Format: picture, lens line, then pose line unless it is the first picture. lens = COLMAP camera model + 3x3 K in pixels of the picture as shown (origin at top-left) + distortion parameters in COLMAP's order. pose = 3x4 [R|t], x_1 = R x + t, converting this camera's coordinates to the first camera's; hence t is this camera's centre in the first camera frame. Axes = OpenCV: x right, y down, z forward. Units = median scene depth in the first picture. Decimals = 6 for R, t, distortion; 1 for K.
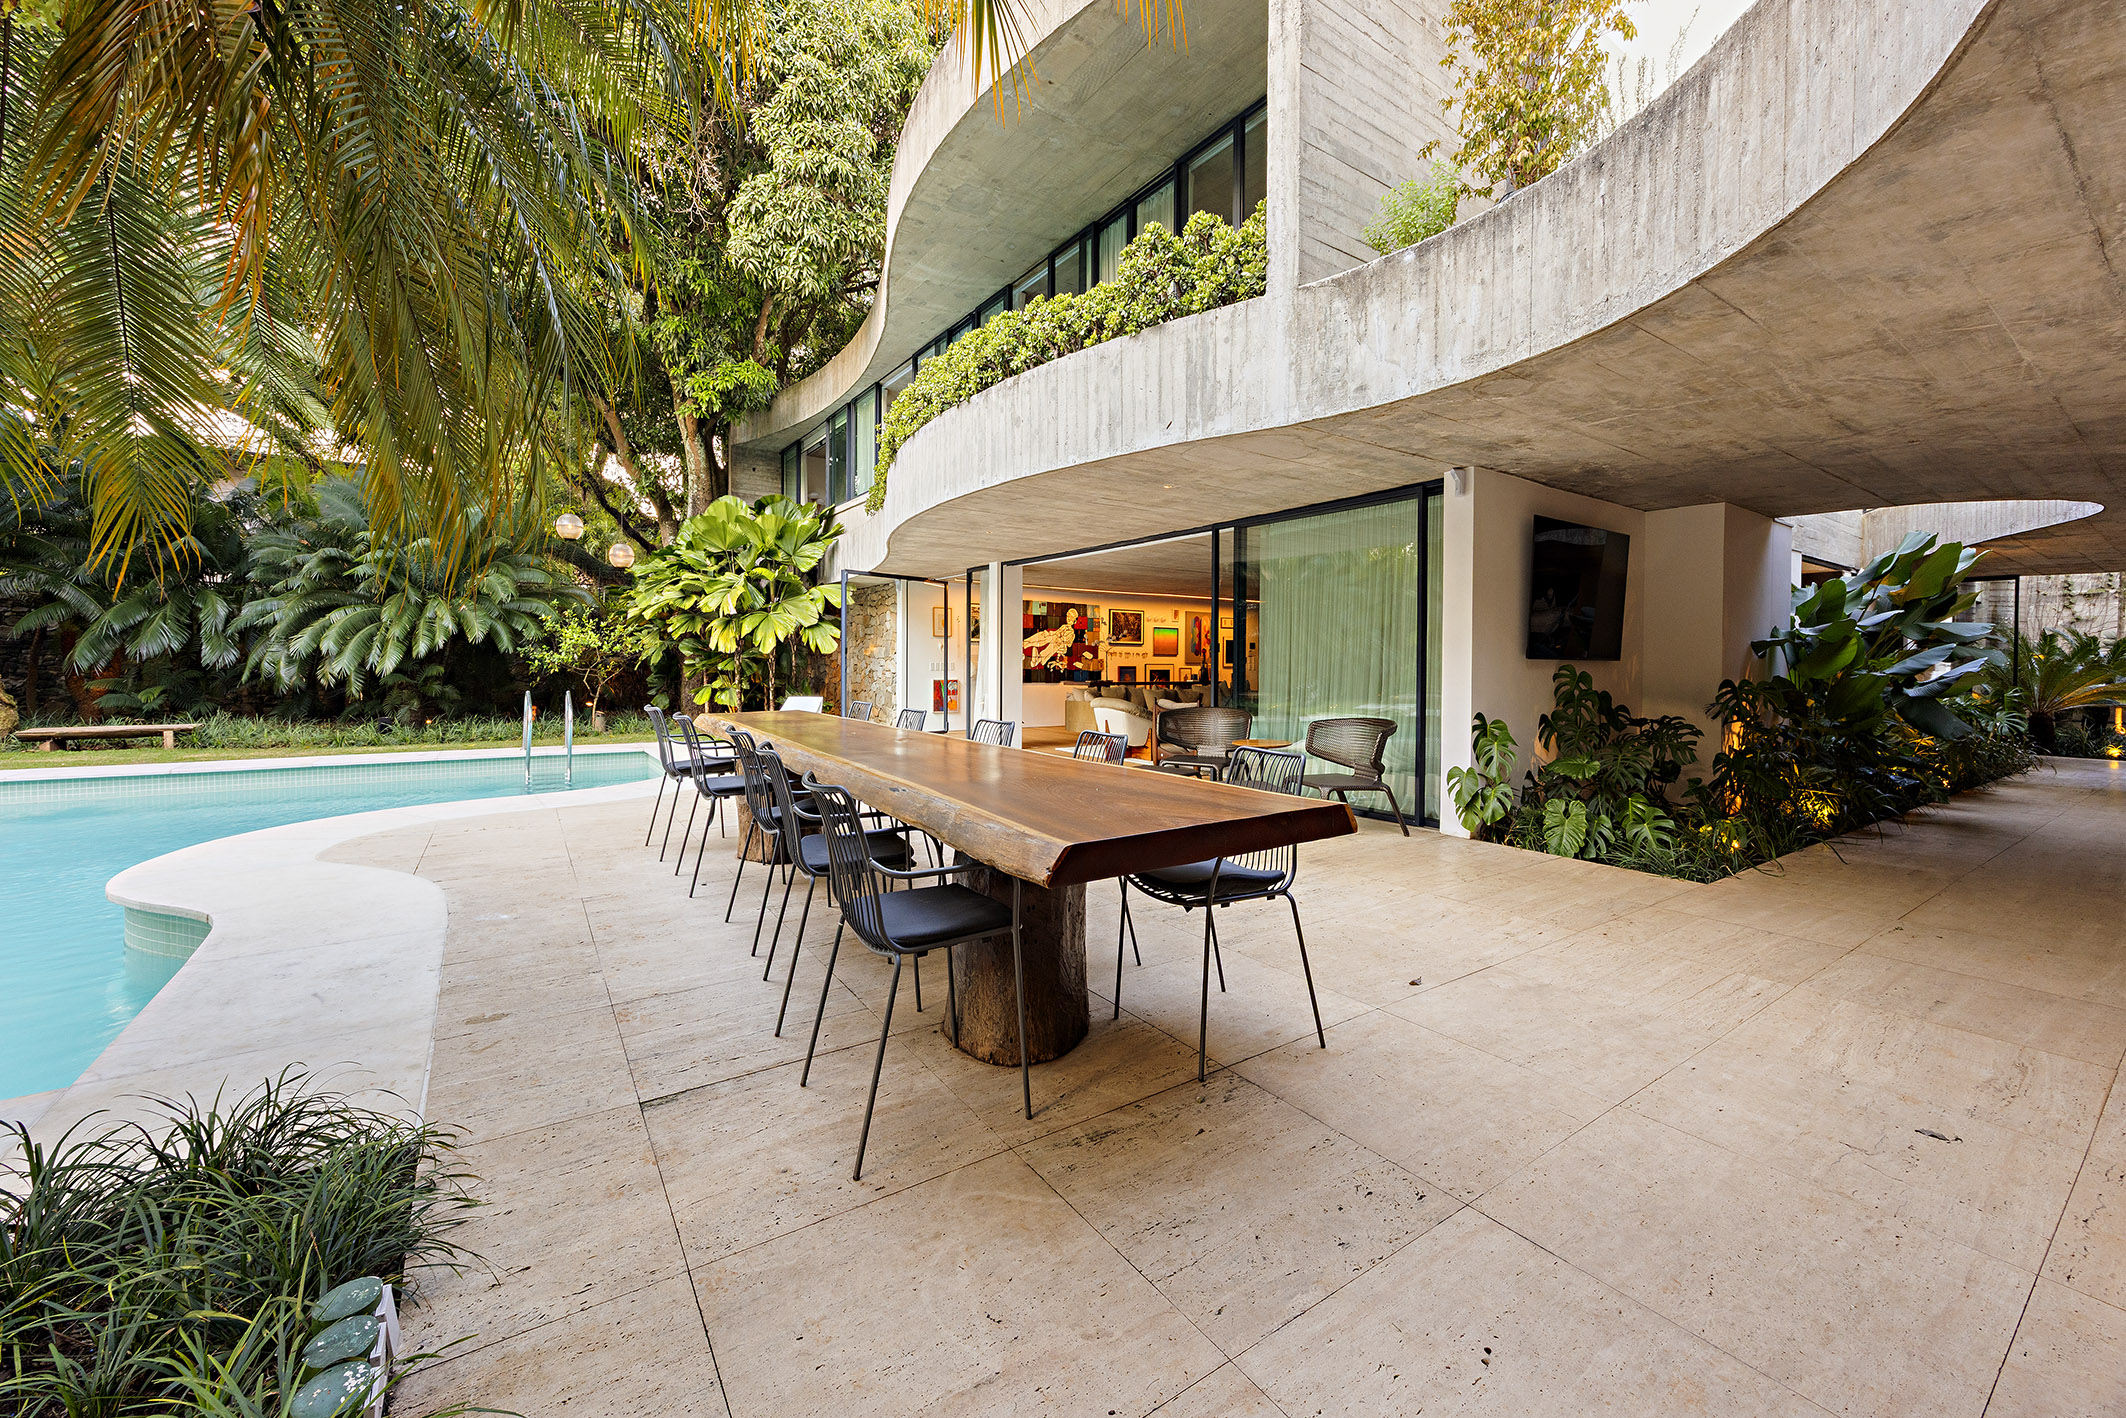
lens RADIAL K [[833.2, 0, 1119.5], [0, 833.2, 676.2], [0, 0, 1]] dist [-0.001942, -0.000184]
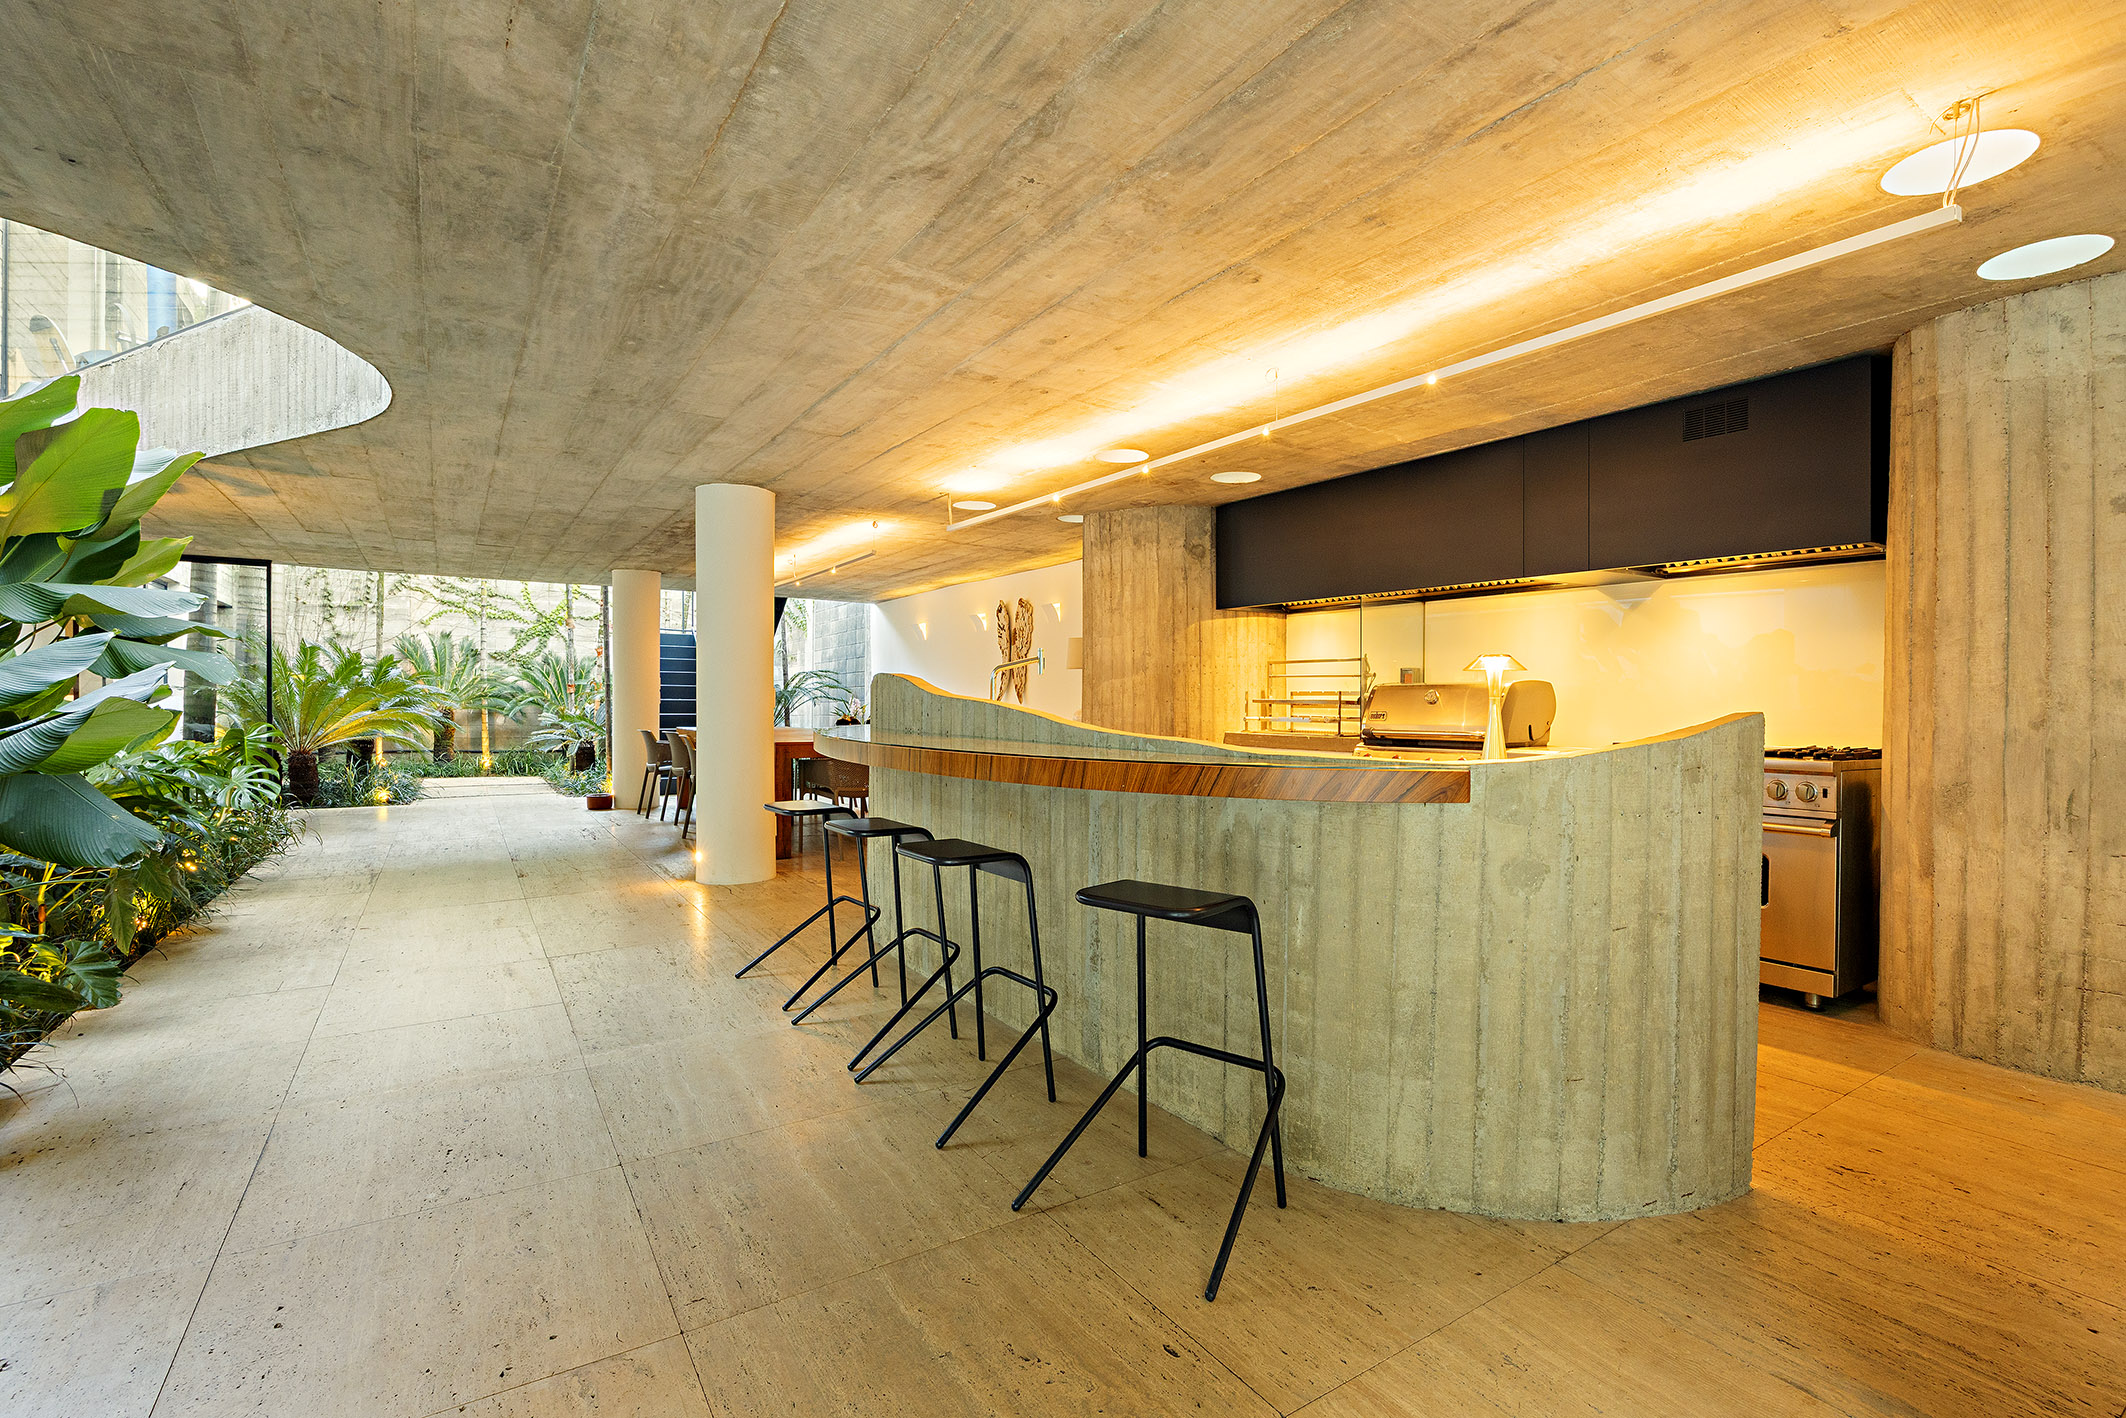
lens RADIAL K [[963.8, 0, 1065.8], [0, 963.8, 706.9], [0, 0, 1]] dist [0.002881, 0.000392]
pose [[0.066310, -0.016595, 0.997661, 0.296722], [0.013062, 0.999790, 0.015762, -0.001127], [-0.997714, 0.011986, 0.066513, 0.264161]]
